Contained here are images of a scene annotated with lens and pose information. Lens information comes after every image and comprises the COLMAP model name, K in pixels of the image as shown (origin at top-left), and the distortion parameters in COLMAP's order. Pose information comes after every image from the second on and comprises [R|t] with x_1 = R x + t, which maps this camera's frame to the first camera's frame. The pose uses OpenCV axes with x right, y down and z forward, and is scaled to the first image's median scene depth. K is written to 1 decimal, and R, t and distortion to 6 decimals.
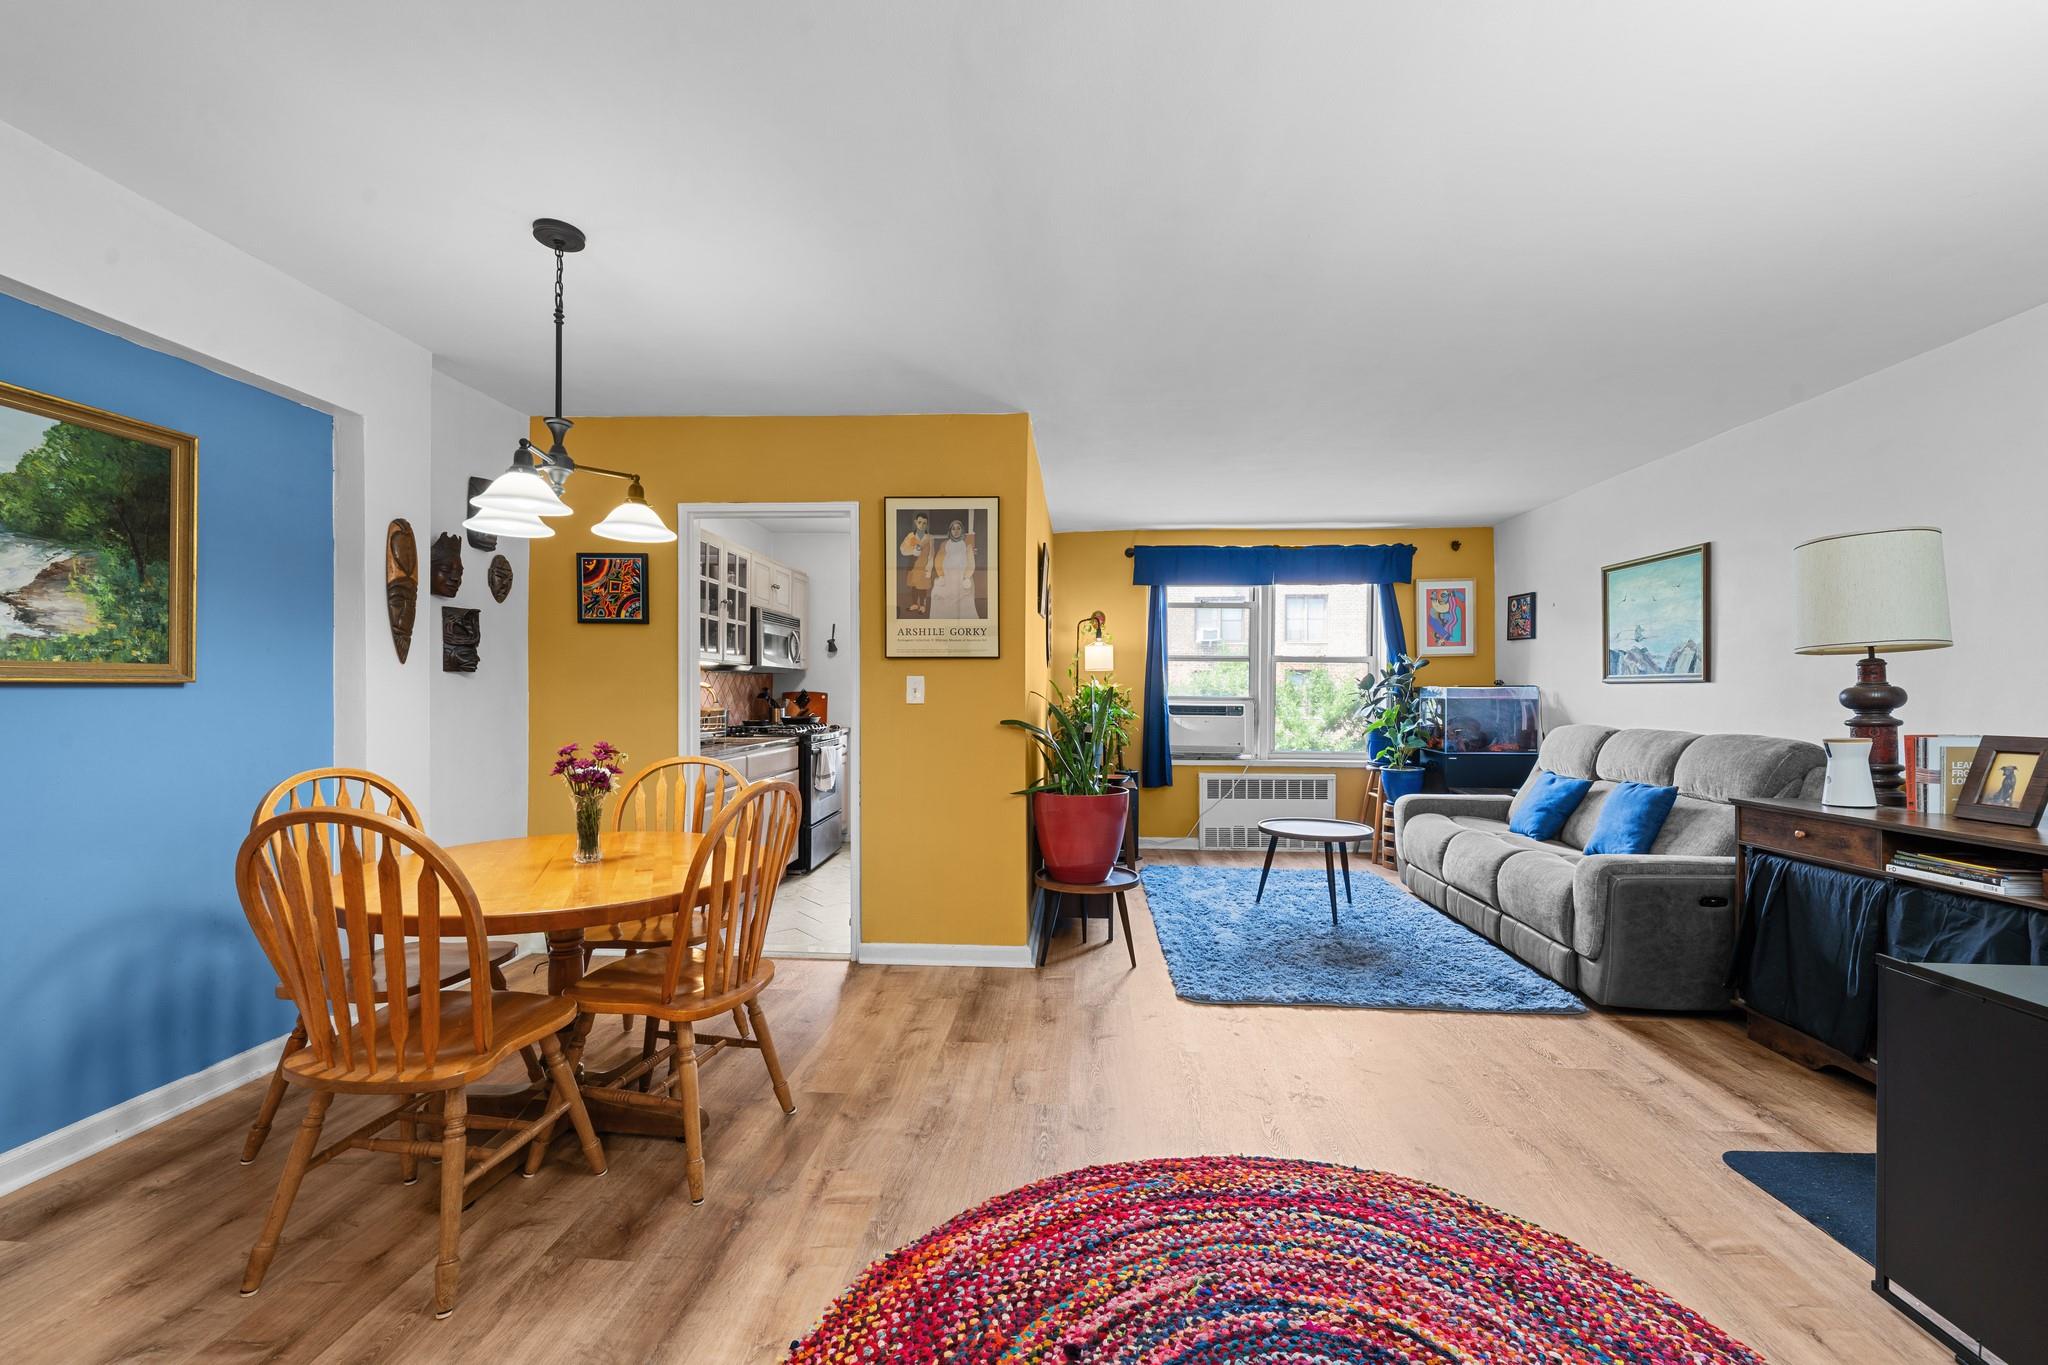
lens RADIAL K [[836.3, 0, 1030.6], [0, 836.3, 697.5], [0, 0, 1]] dist [0.000810, -0.000130]
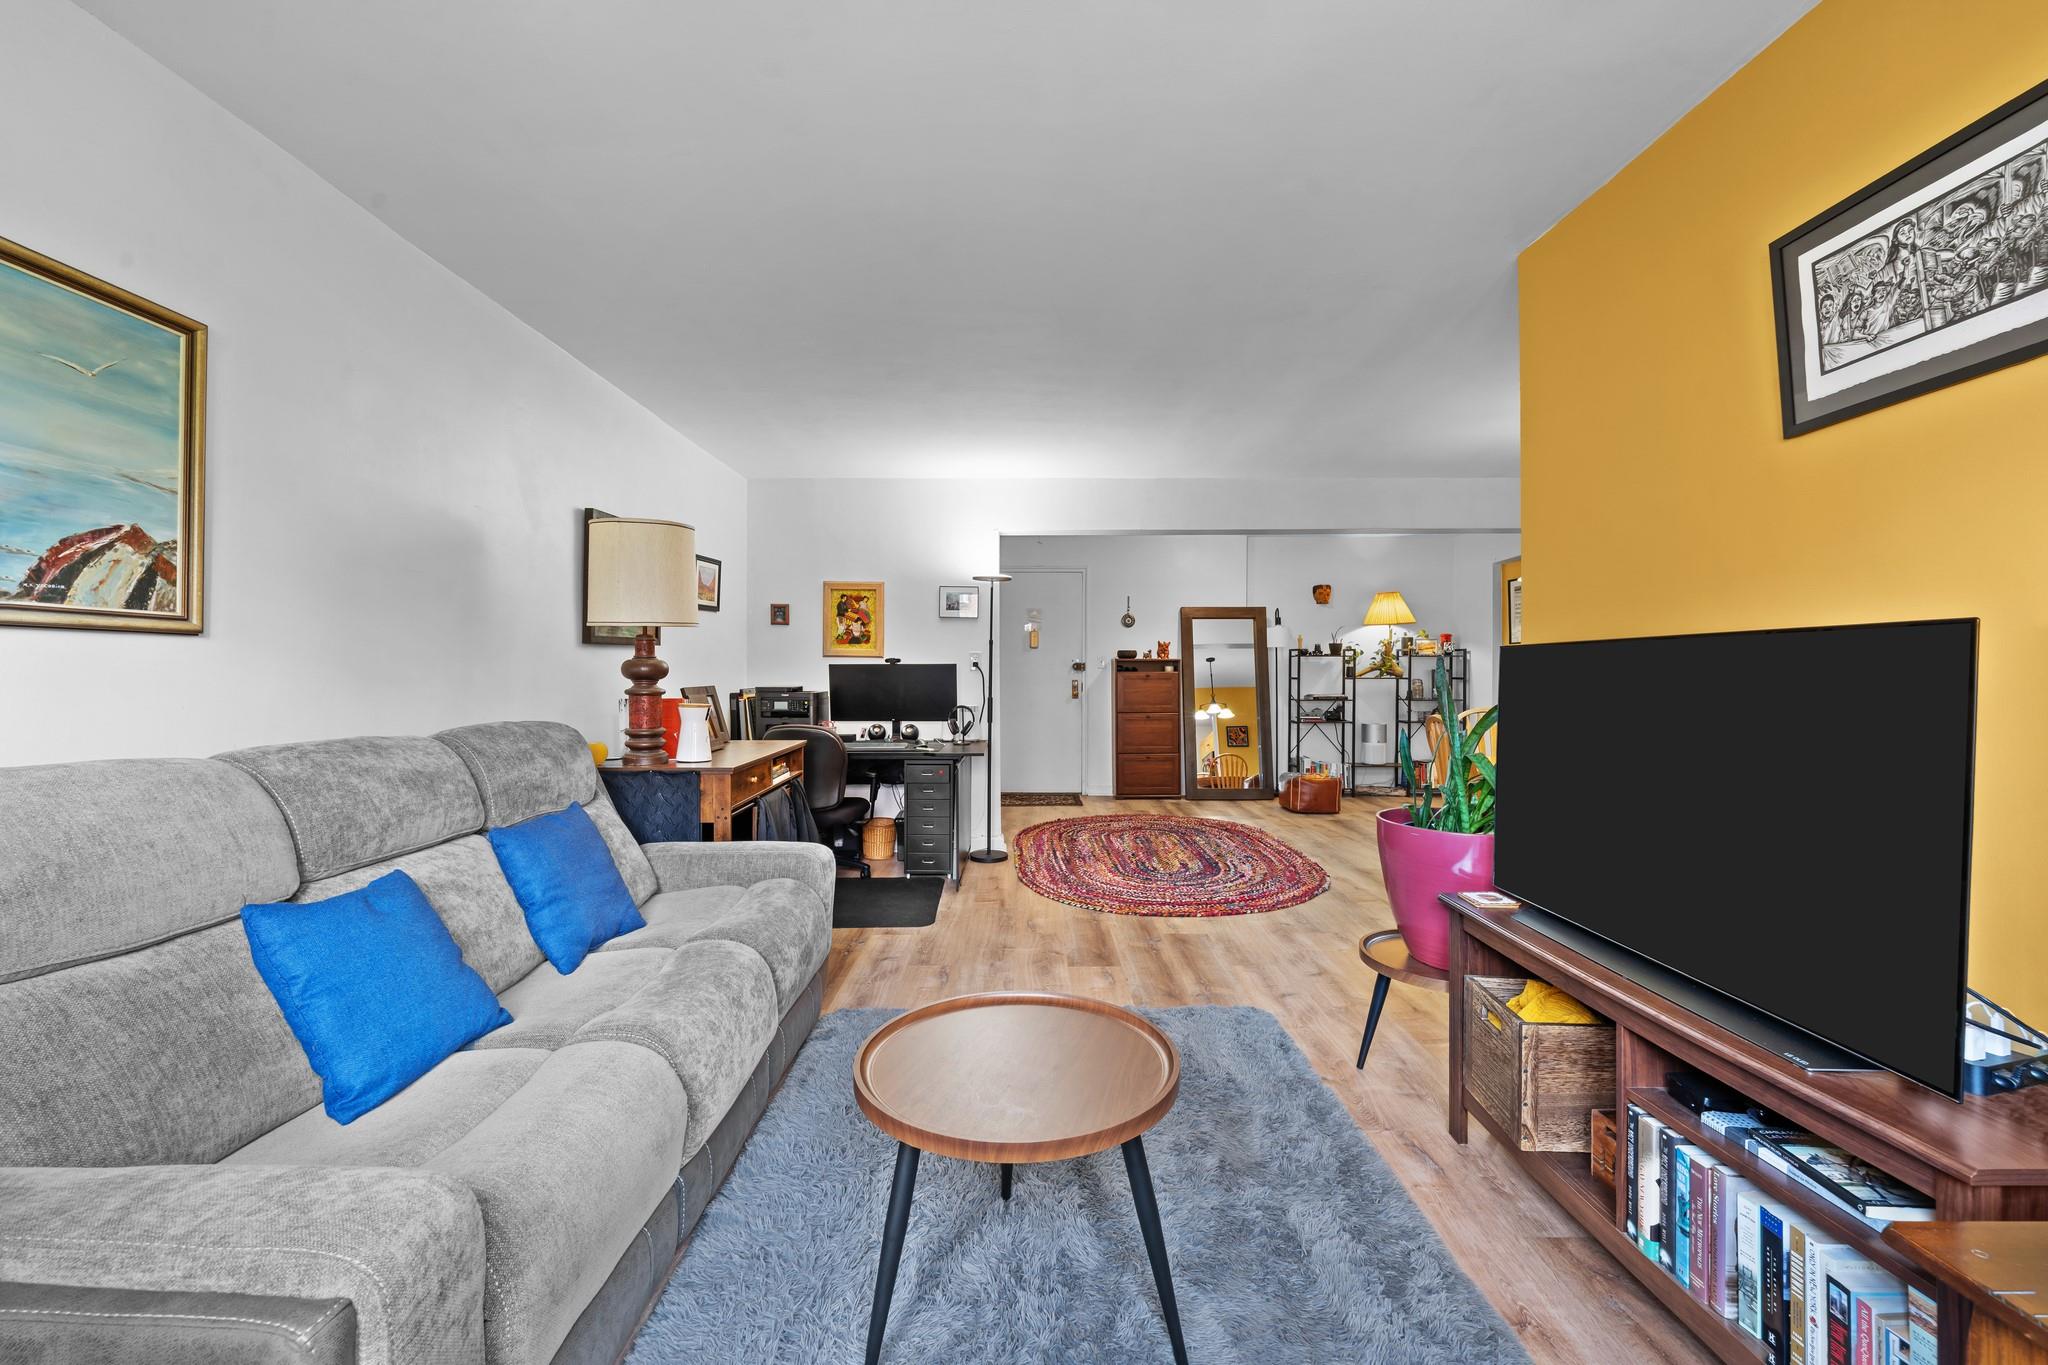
lens RADIAL K [[836.3, 0, 1021.4], [0, 836.3, 678.6], [0, 0, 1]] dist [0.000810, -0.000130]
pose [[-0.997761, -0.005514, -0.066655, 0.443764], [-0.006494, 0.999874, 0.014488, -0.004555], [0.066566, 0.014889, -0.997671, 1.647621]]
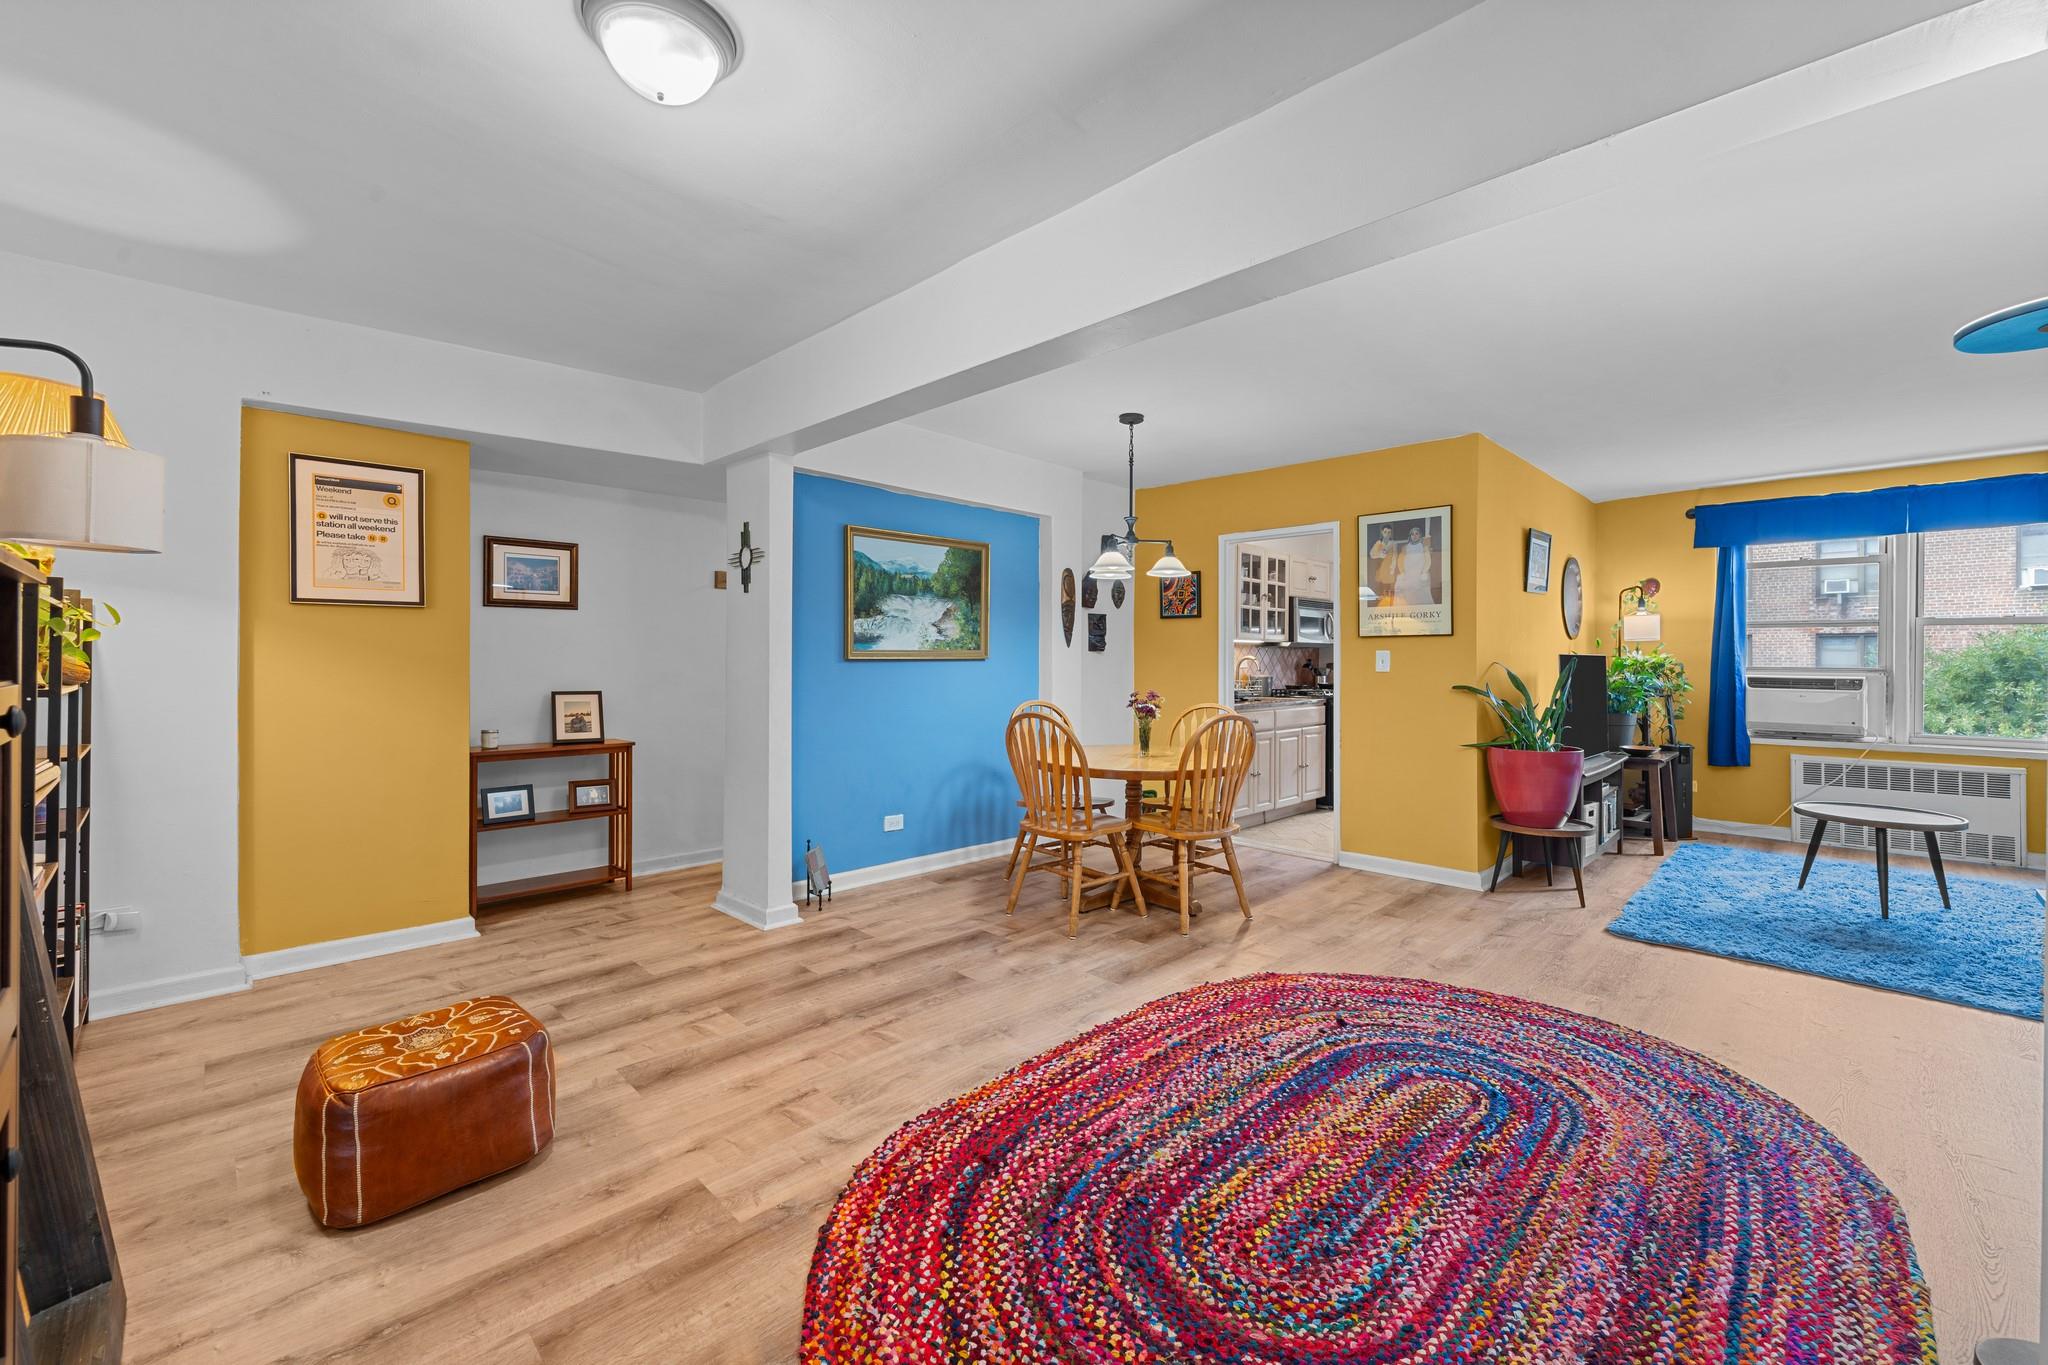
lens RADIAL K [[836.3, 0, 1026.2], [0, 836.3, 660.0], [0, 0, 1]] dist [0.000810, -0.000130]
pose [[0.753533, -0.002343, -0.657406, 0.296545], [-0.003726, 0.999962, -0.007834, 0.001315], [0.657399, 0.008353, 0.753496, -0.339532]]
